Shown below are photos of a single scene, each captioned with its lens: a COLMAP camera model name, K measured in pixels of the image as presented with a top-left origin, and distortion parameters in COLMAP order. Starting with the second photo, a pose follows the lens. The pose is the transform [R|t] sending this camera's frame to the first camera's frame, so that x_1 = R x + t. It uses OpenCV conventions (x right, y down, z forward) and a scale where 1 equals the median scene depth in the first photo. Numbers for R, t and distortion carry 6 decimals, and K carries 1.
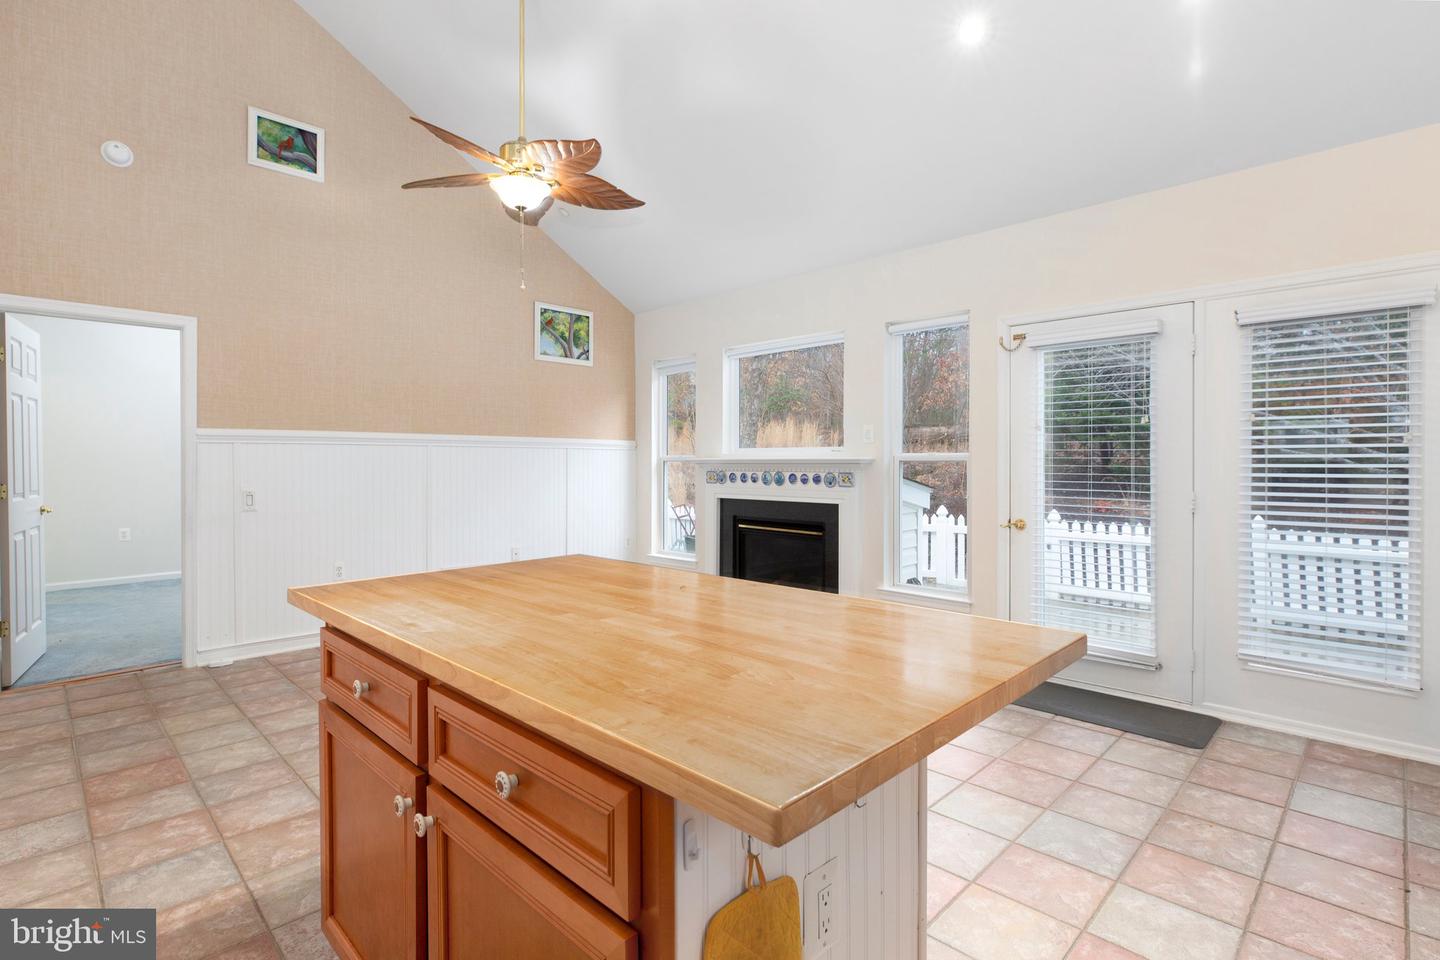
lens RADIAL K [[692.0, 0, 714.0], [0, 692.0, 456.0], [0, 0, 1]] dist [-0.003026, -0.000827]
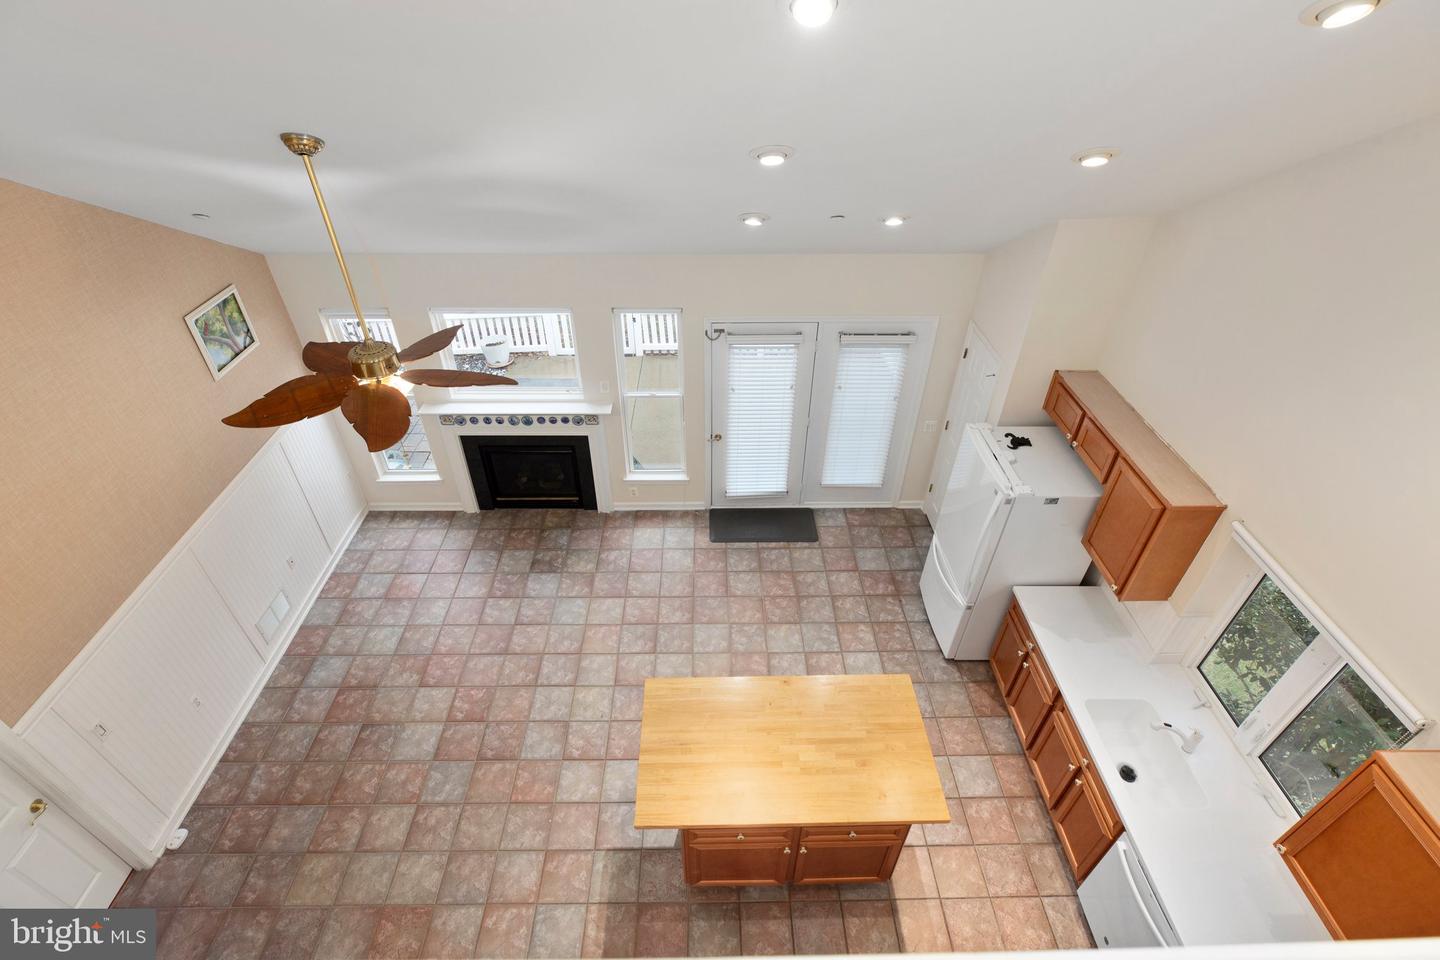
lens RADIAL K [[692.0, 0, 714.0], [0, 692.0, 456.0], [0, 0, 1]] dist [-0.003026, -0.000827]
pose [[0.697715, -0.426141, 0.575845, -0.659488], [-0.009278, 0.798389, 0.602071, -1.067309], [-0.716315, -0.425416, 0.553094, 0.105401]]
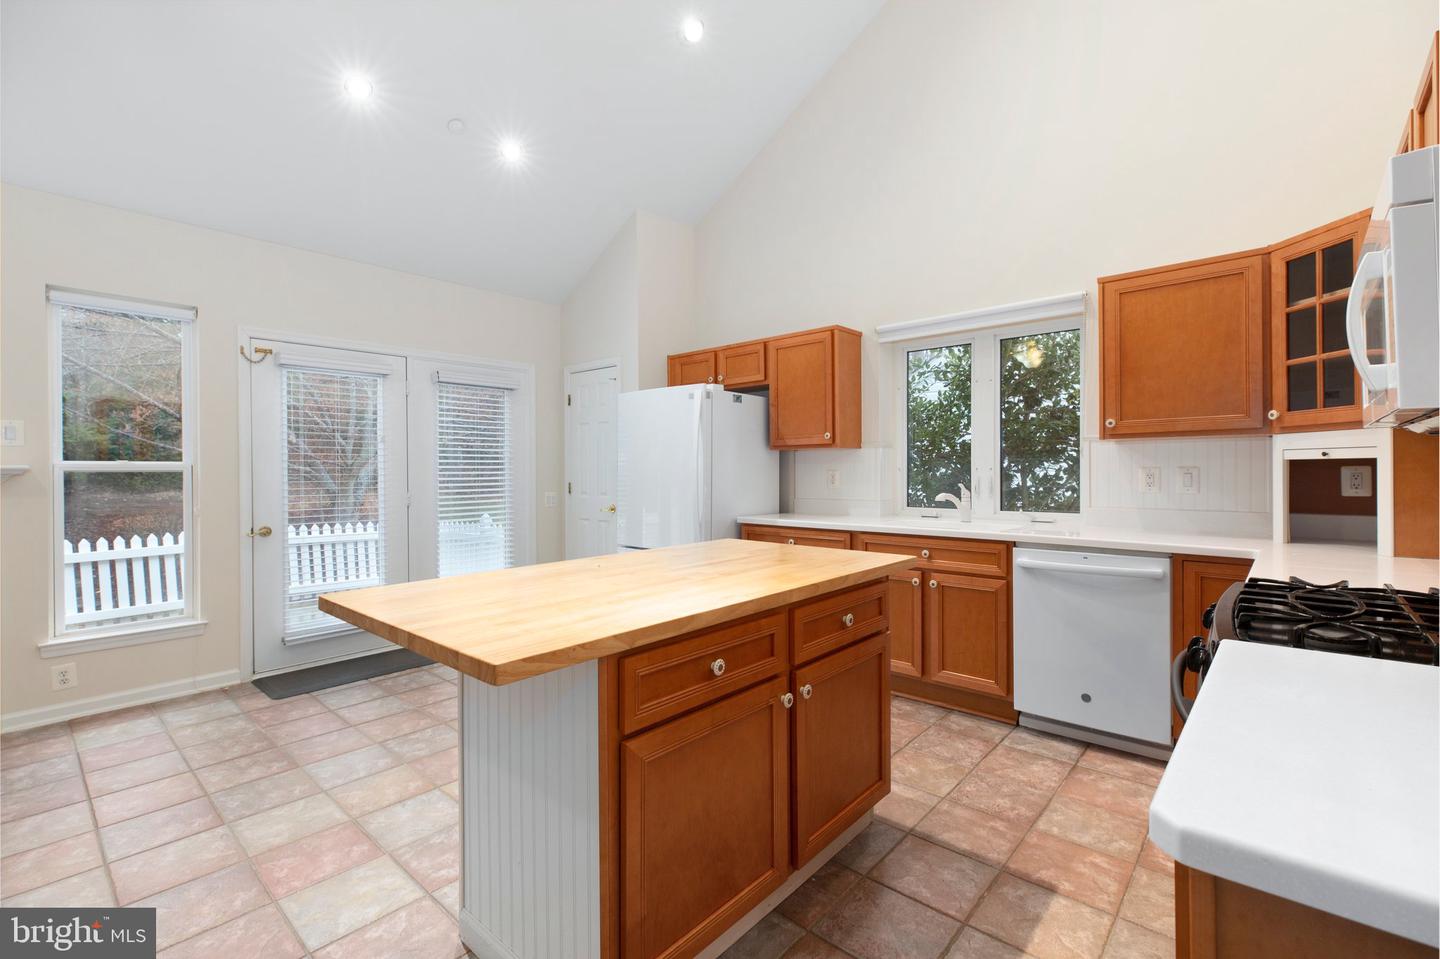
lens RADIAL K [[638.1, 0, 713.7], [0, 638.1, 469.7], [0, 0, 1]] dist [0.003170, 0.000327]
pose [[-0.053926, -0.000014, 0.998545, -0.695693], [-0.002633, 0.999997, -0.000128, 0.004360], [-0.998541, -0.002636, -0.053926, 0.476011]]
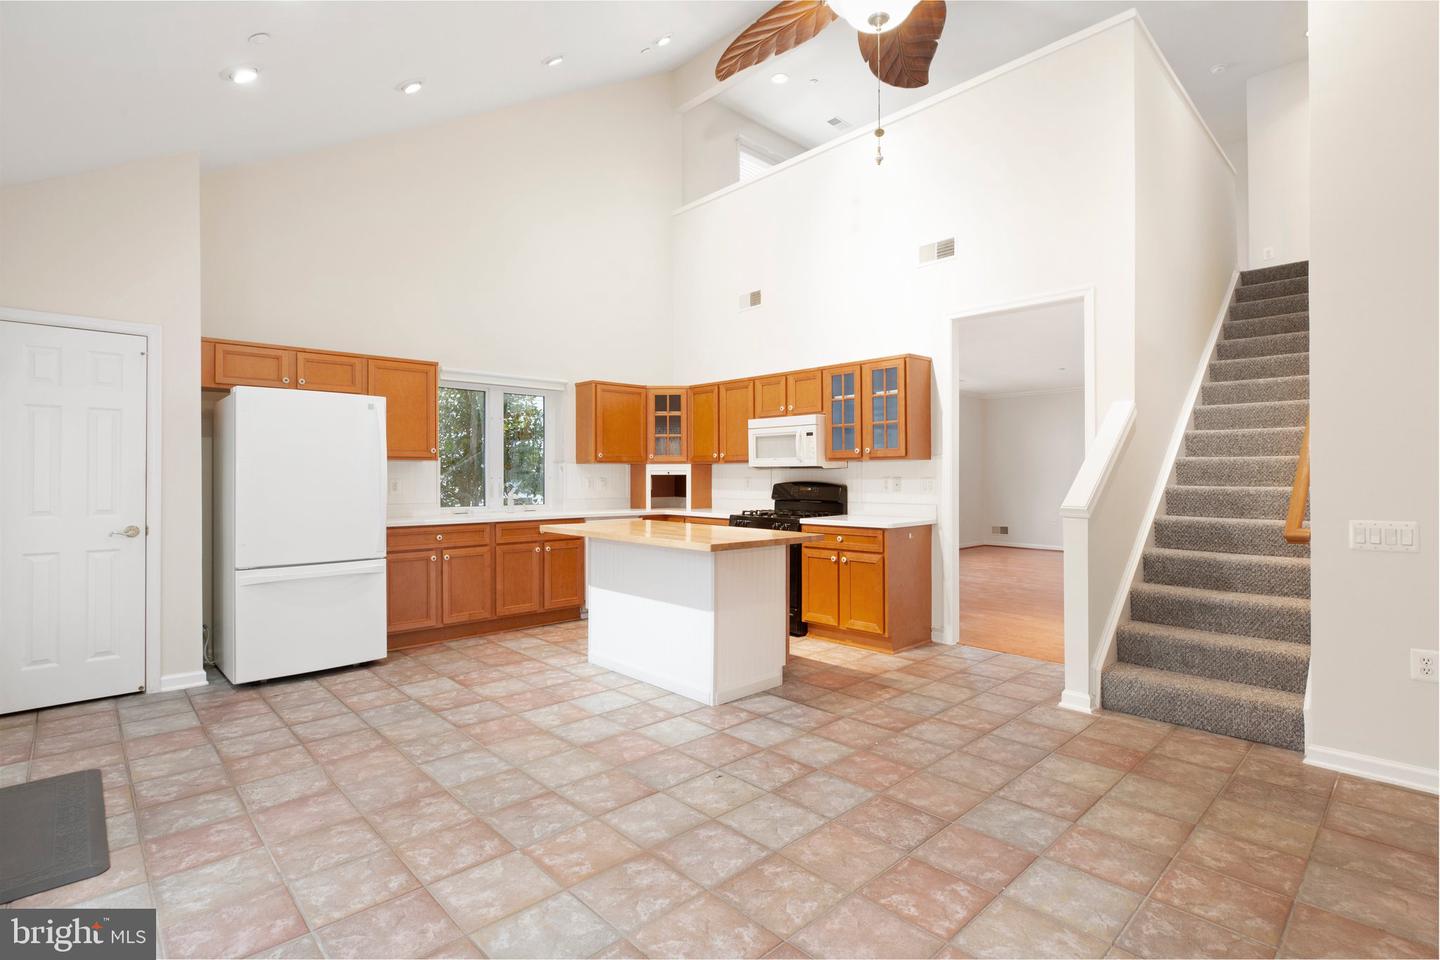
lens RADIAL K [[681.8, 0, 726.5], [0, 681.8, 479.0], [0, 0, 1]] dist [-0.004945, -0.000516]
pose [[-0.999886, -0.000147, 0.015121, -0.190936], [-0.000254, 0.999975, -0.007084, 0.016635], [-0.015120, -0.007087, -0.999861, 1.812431]]
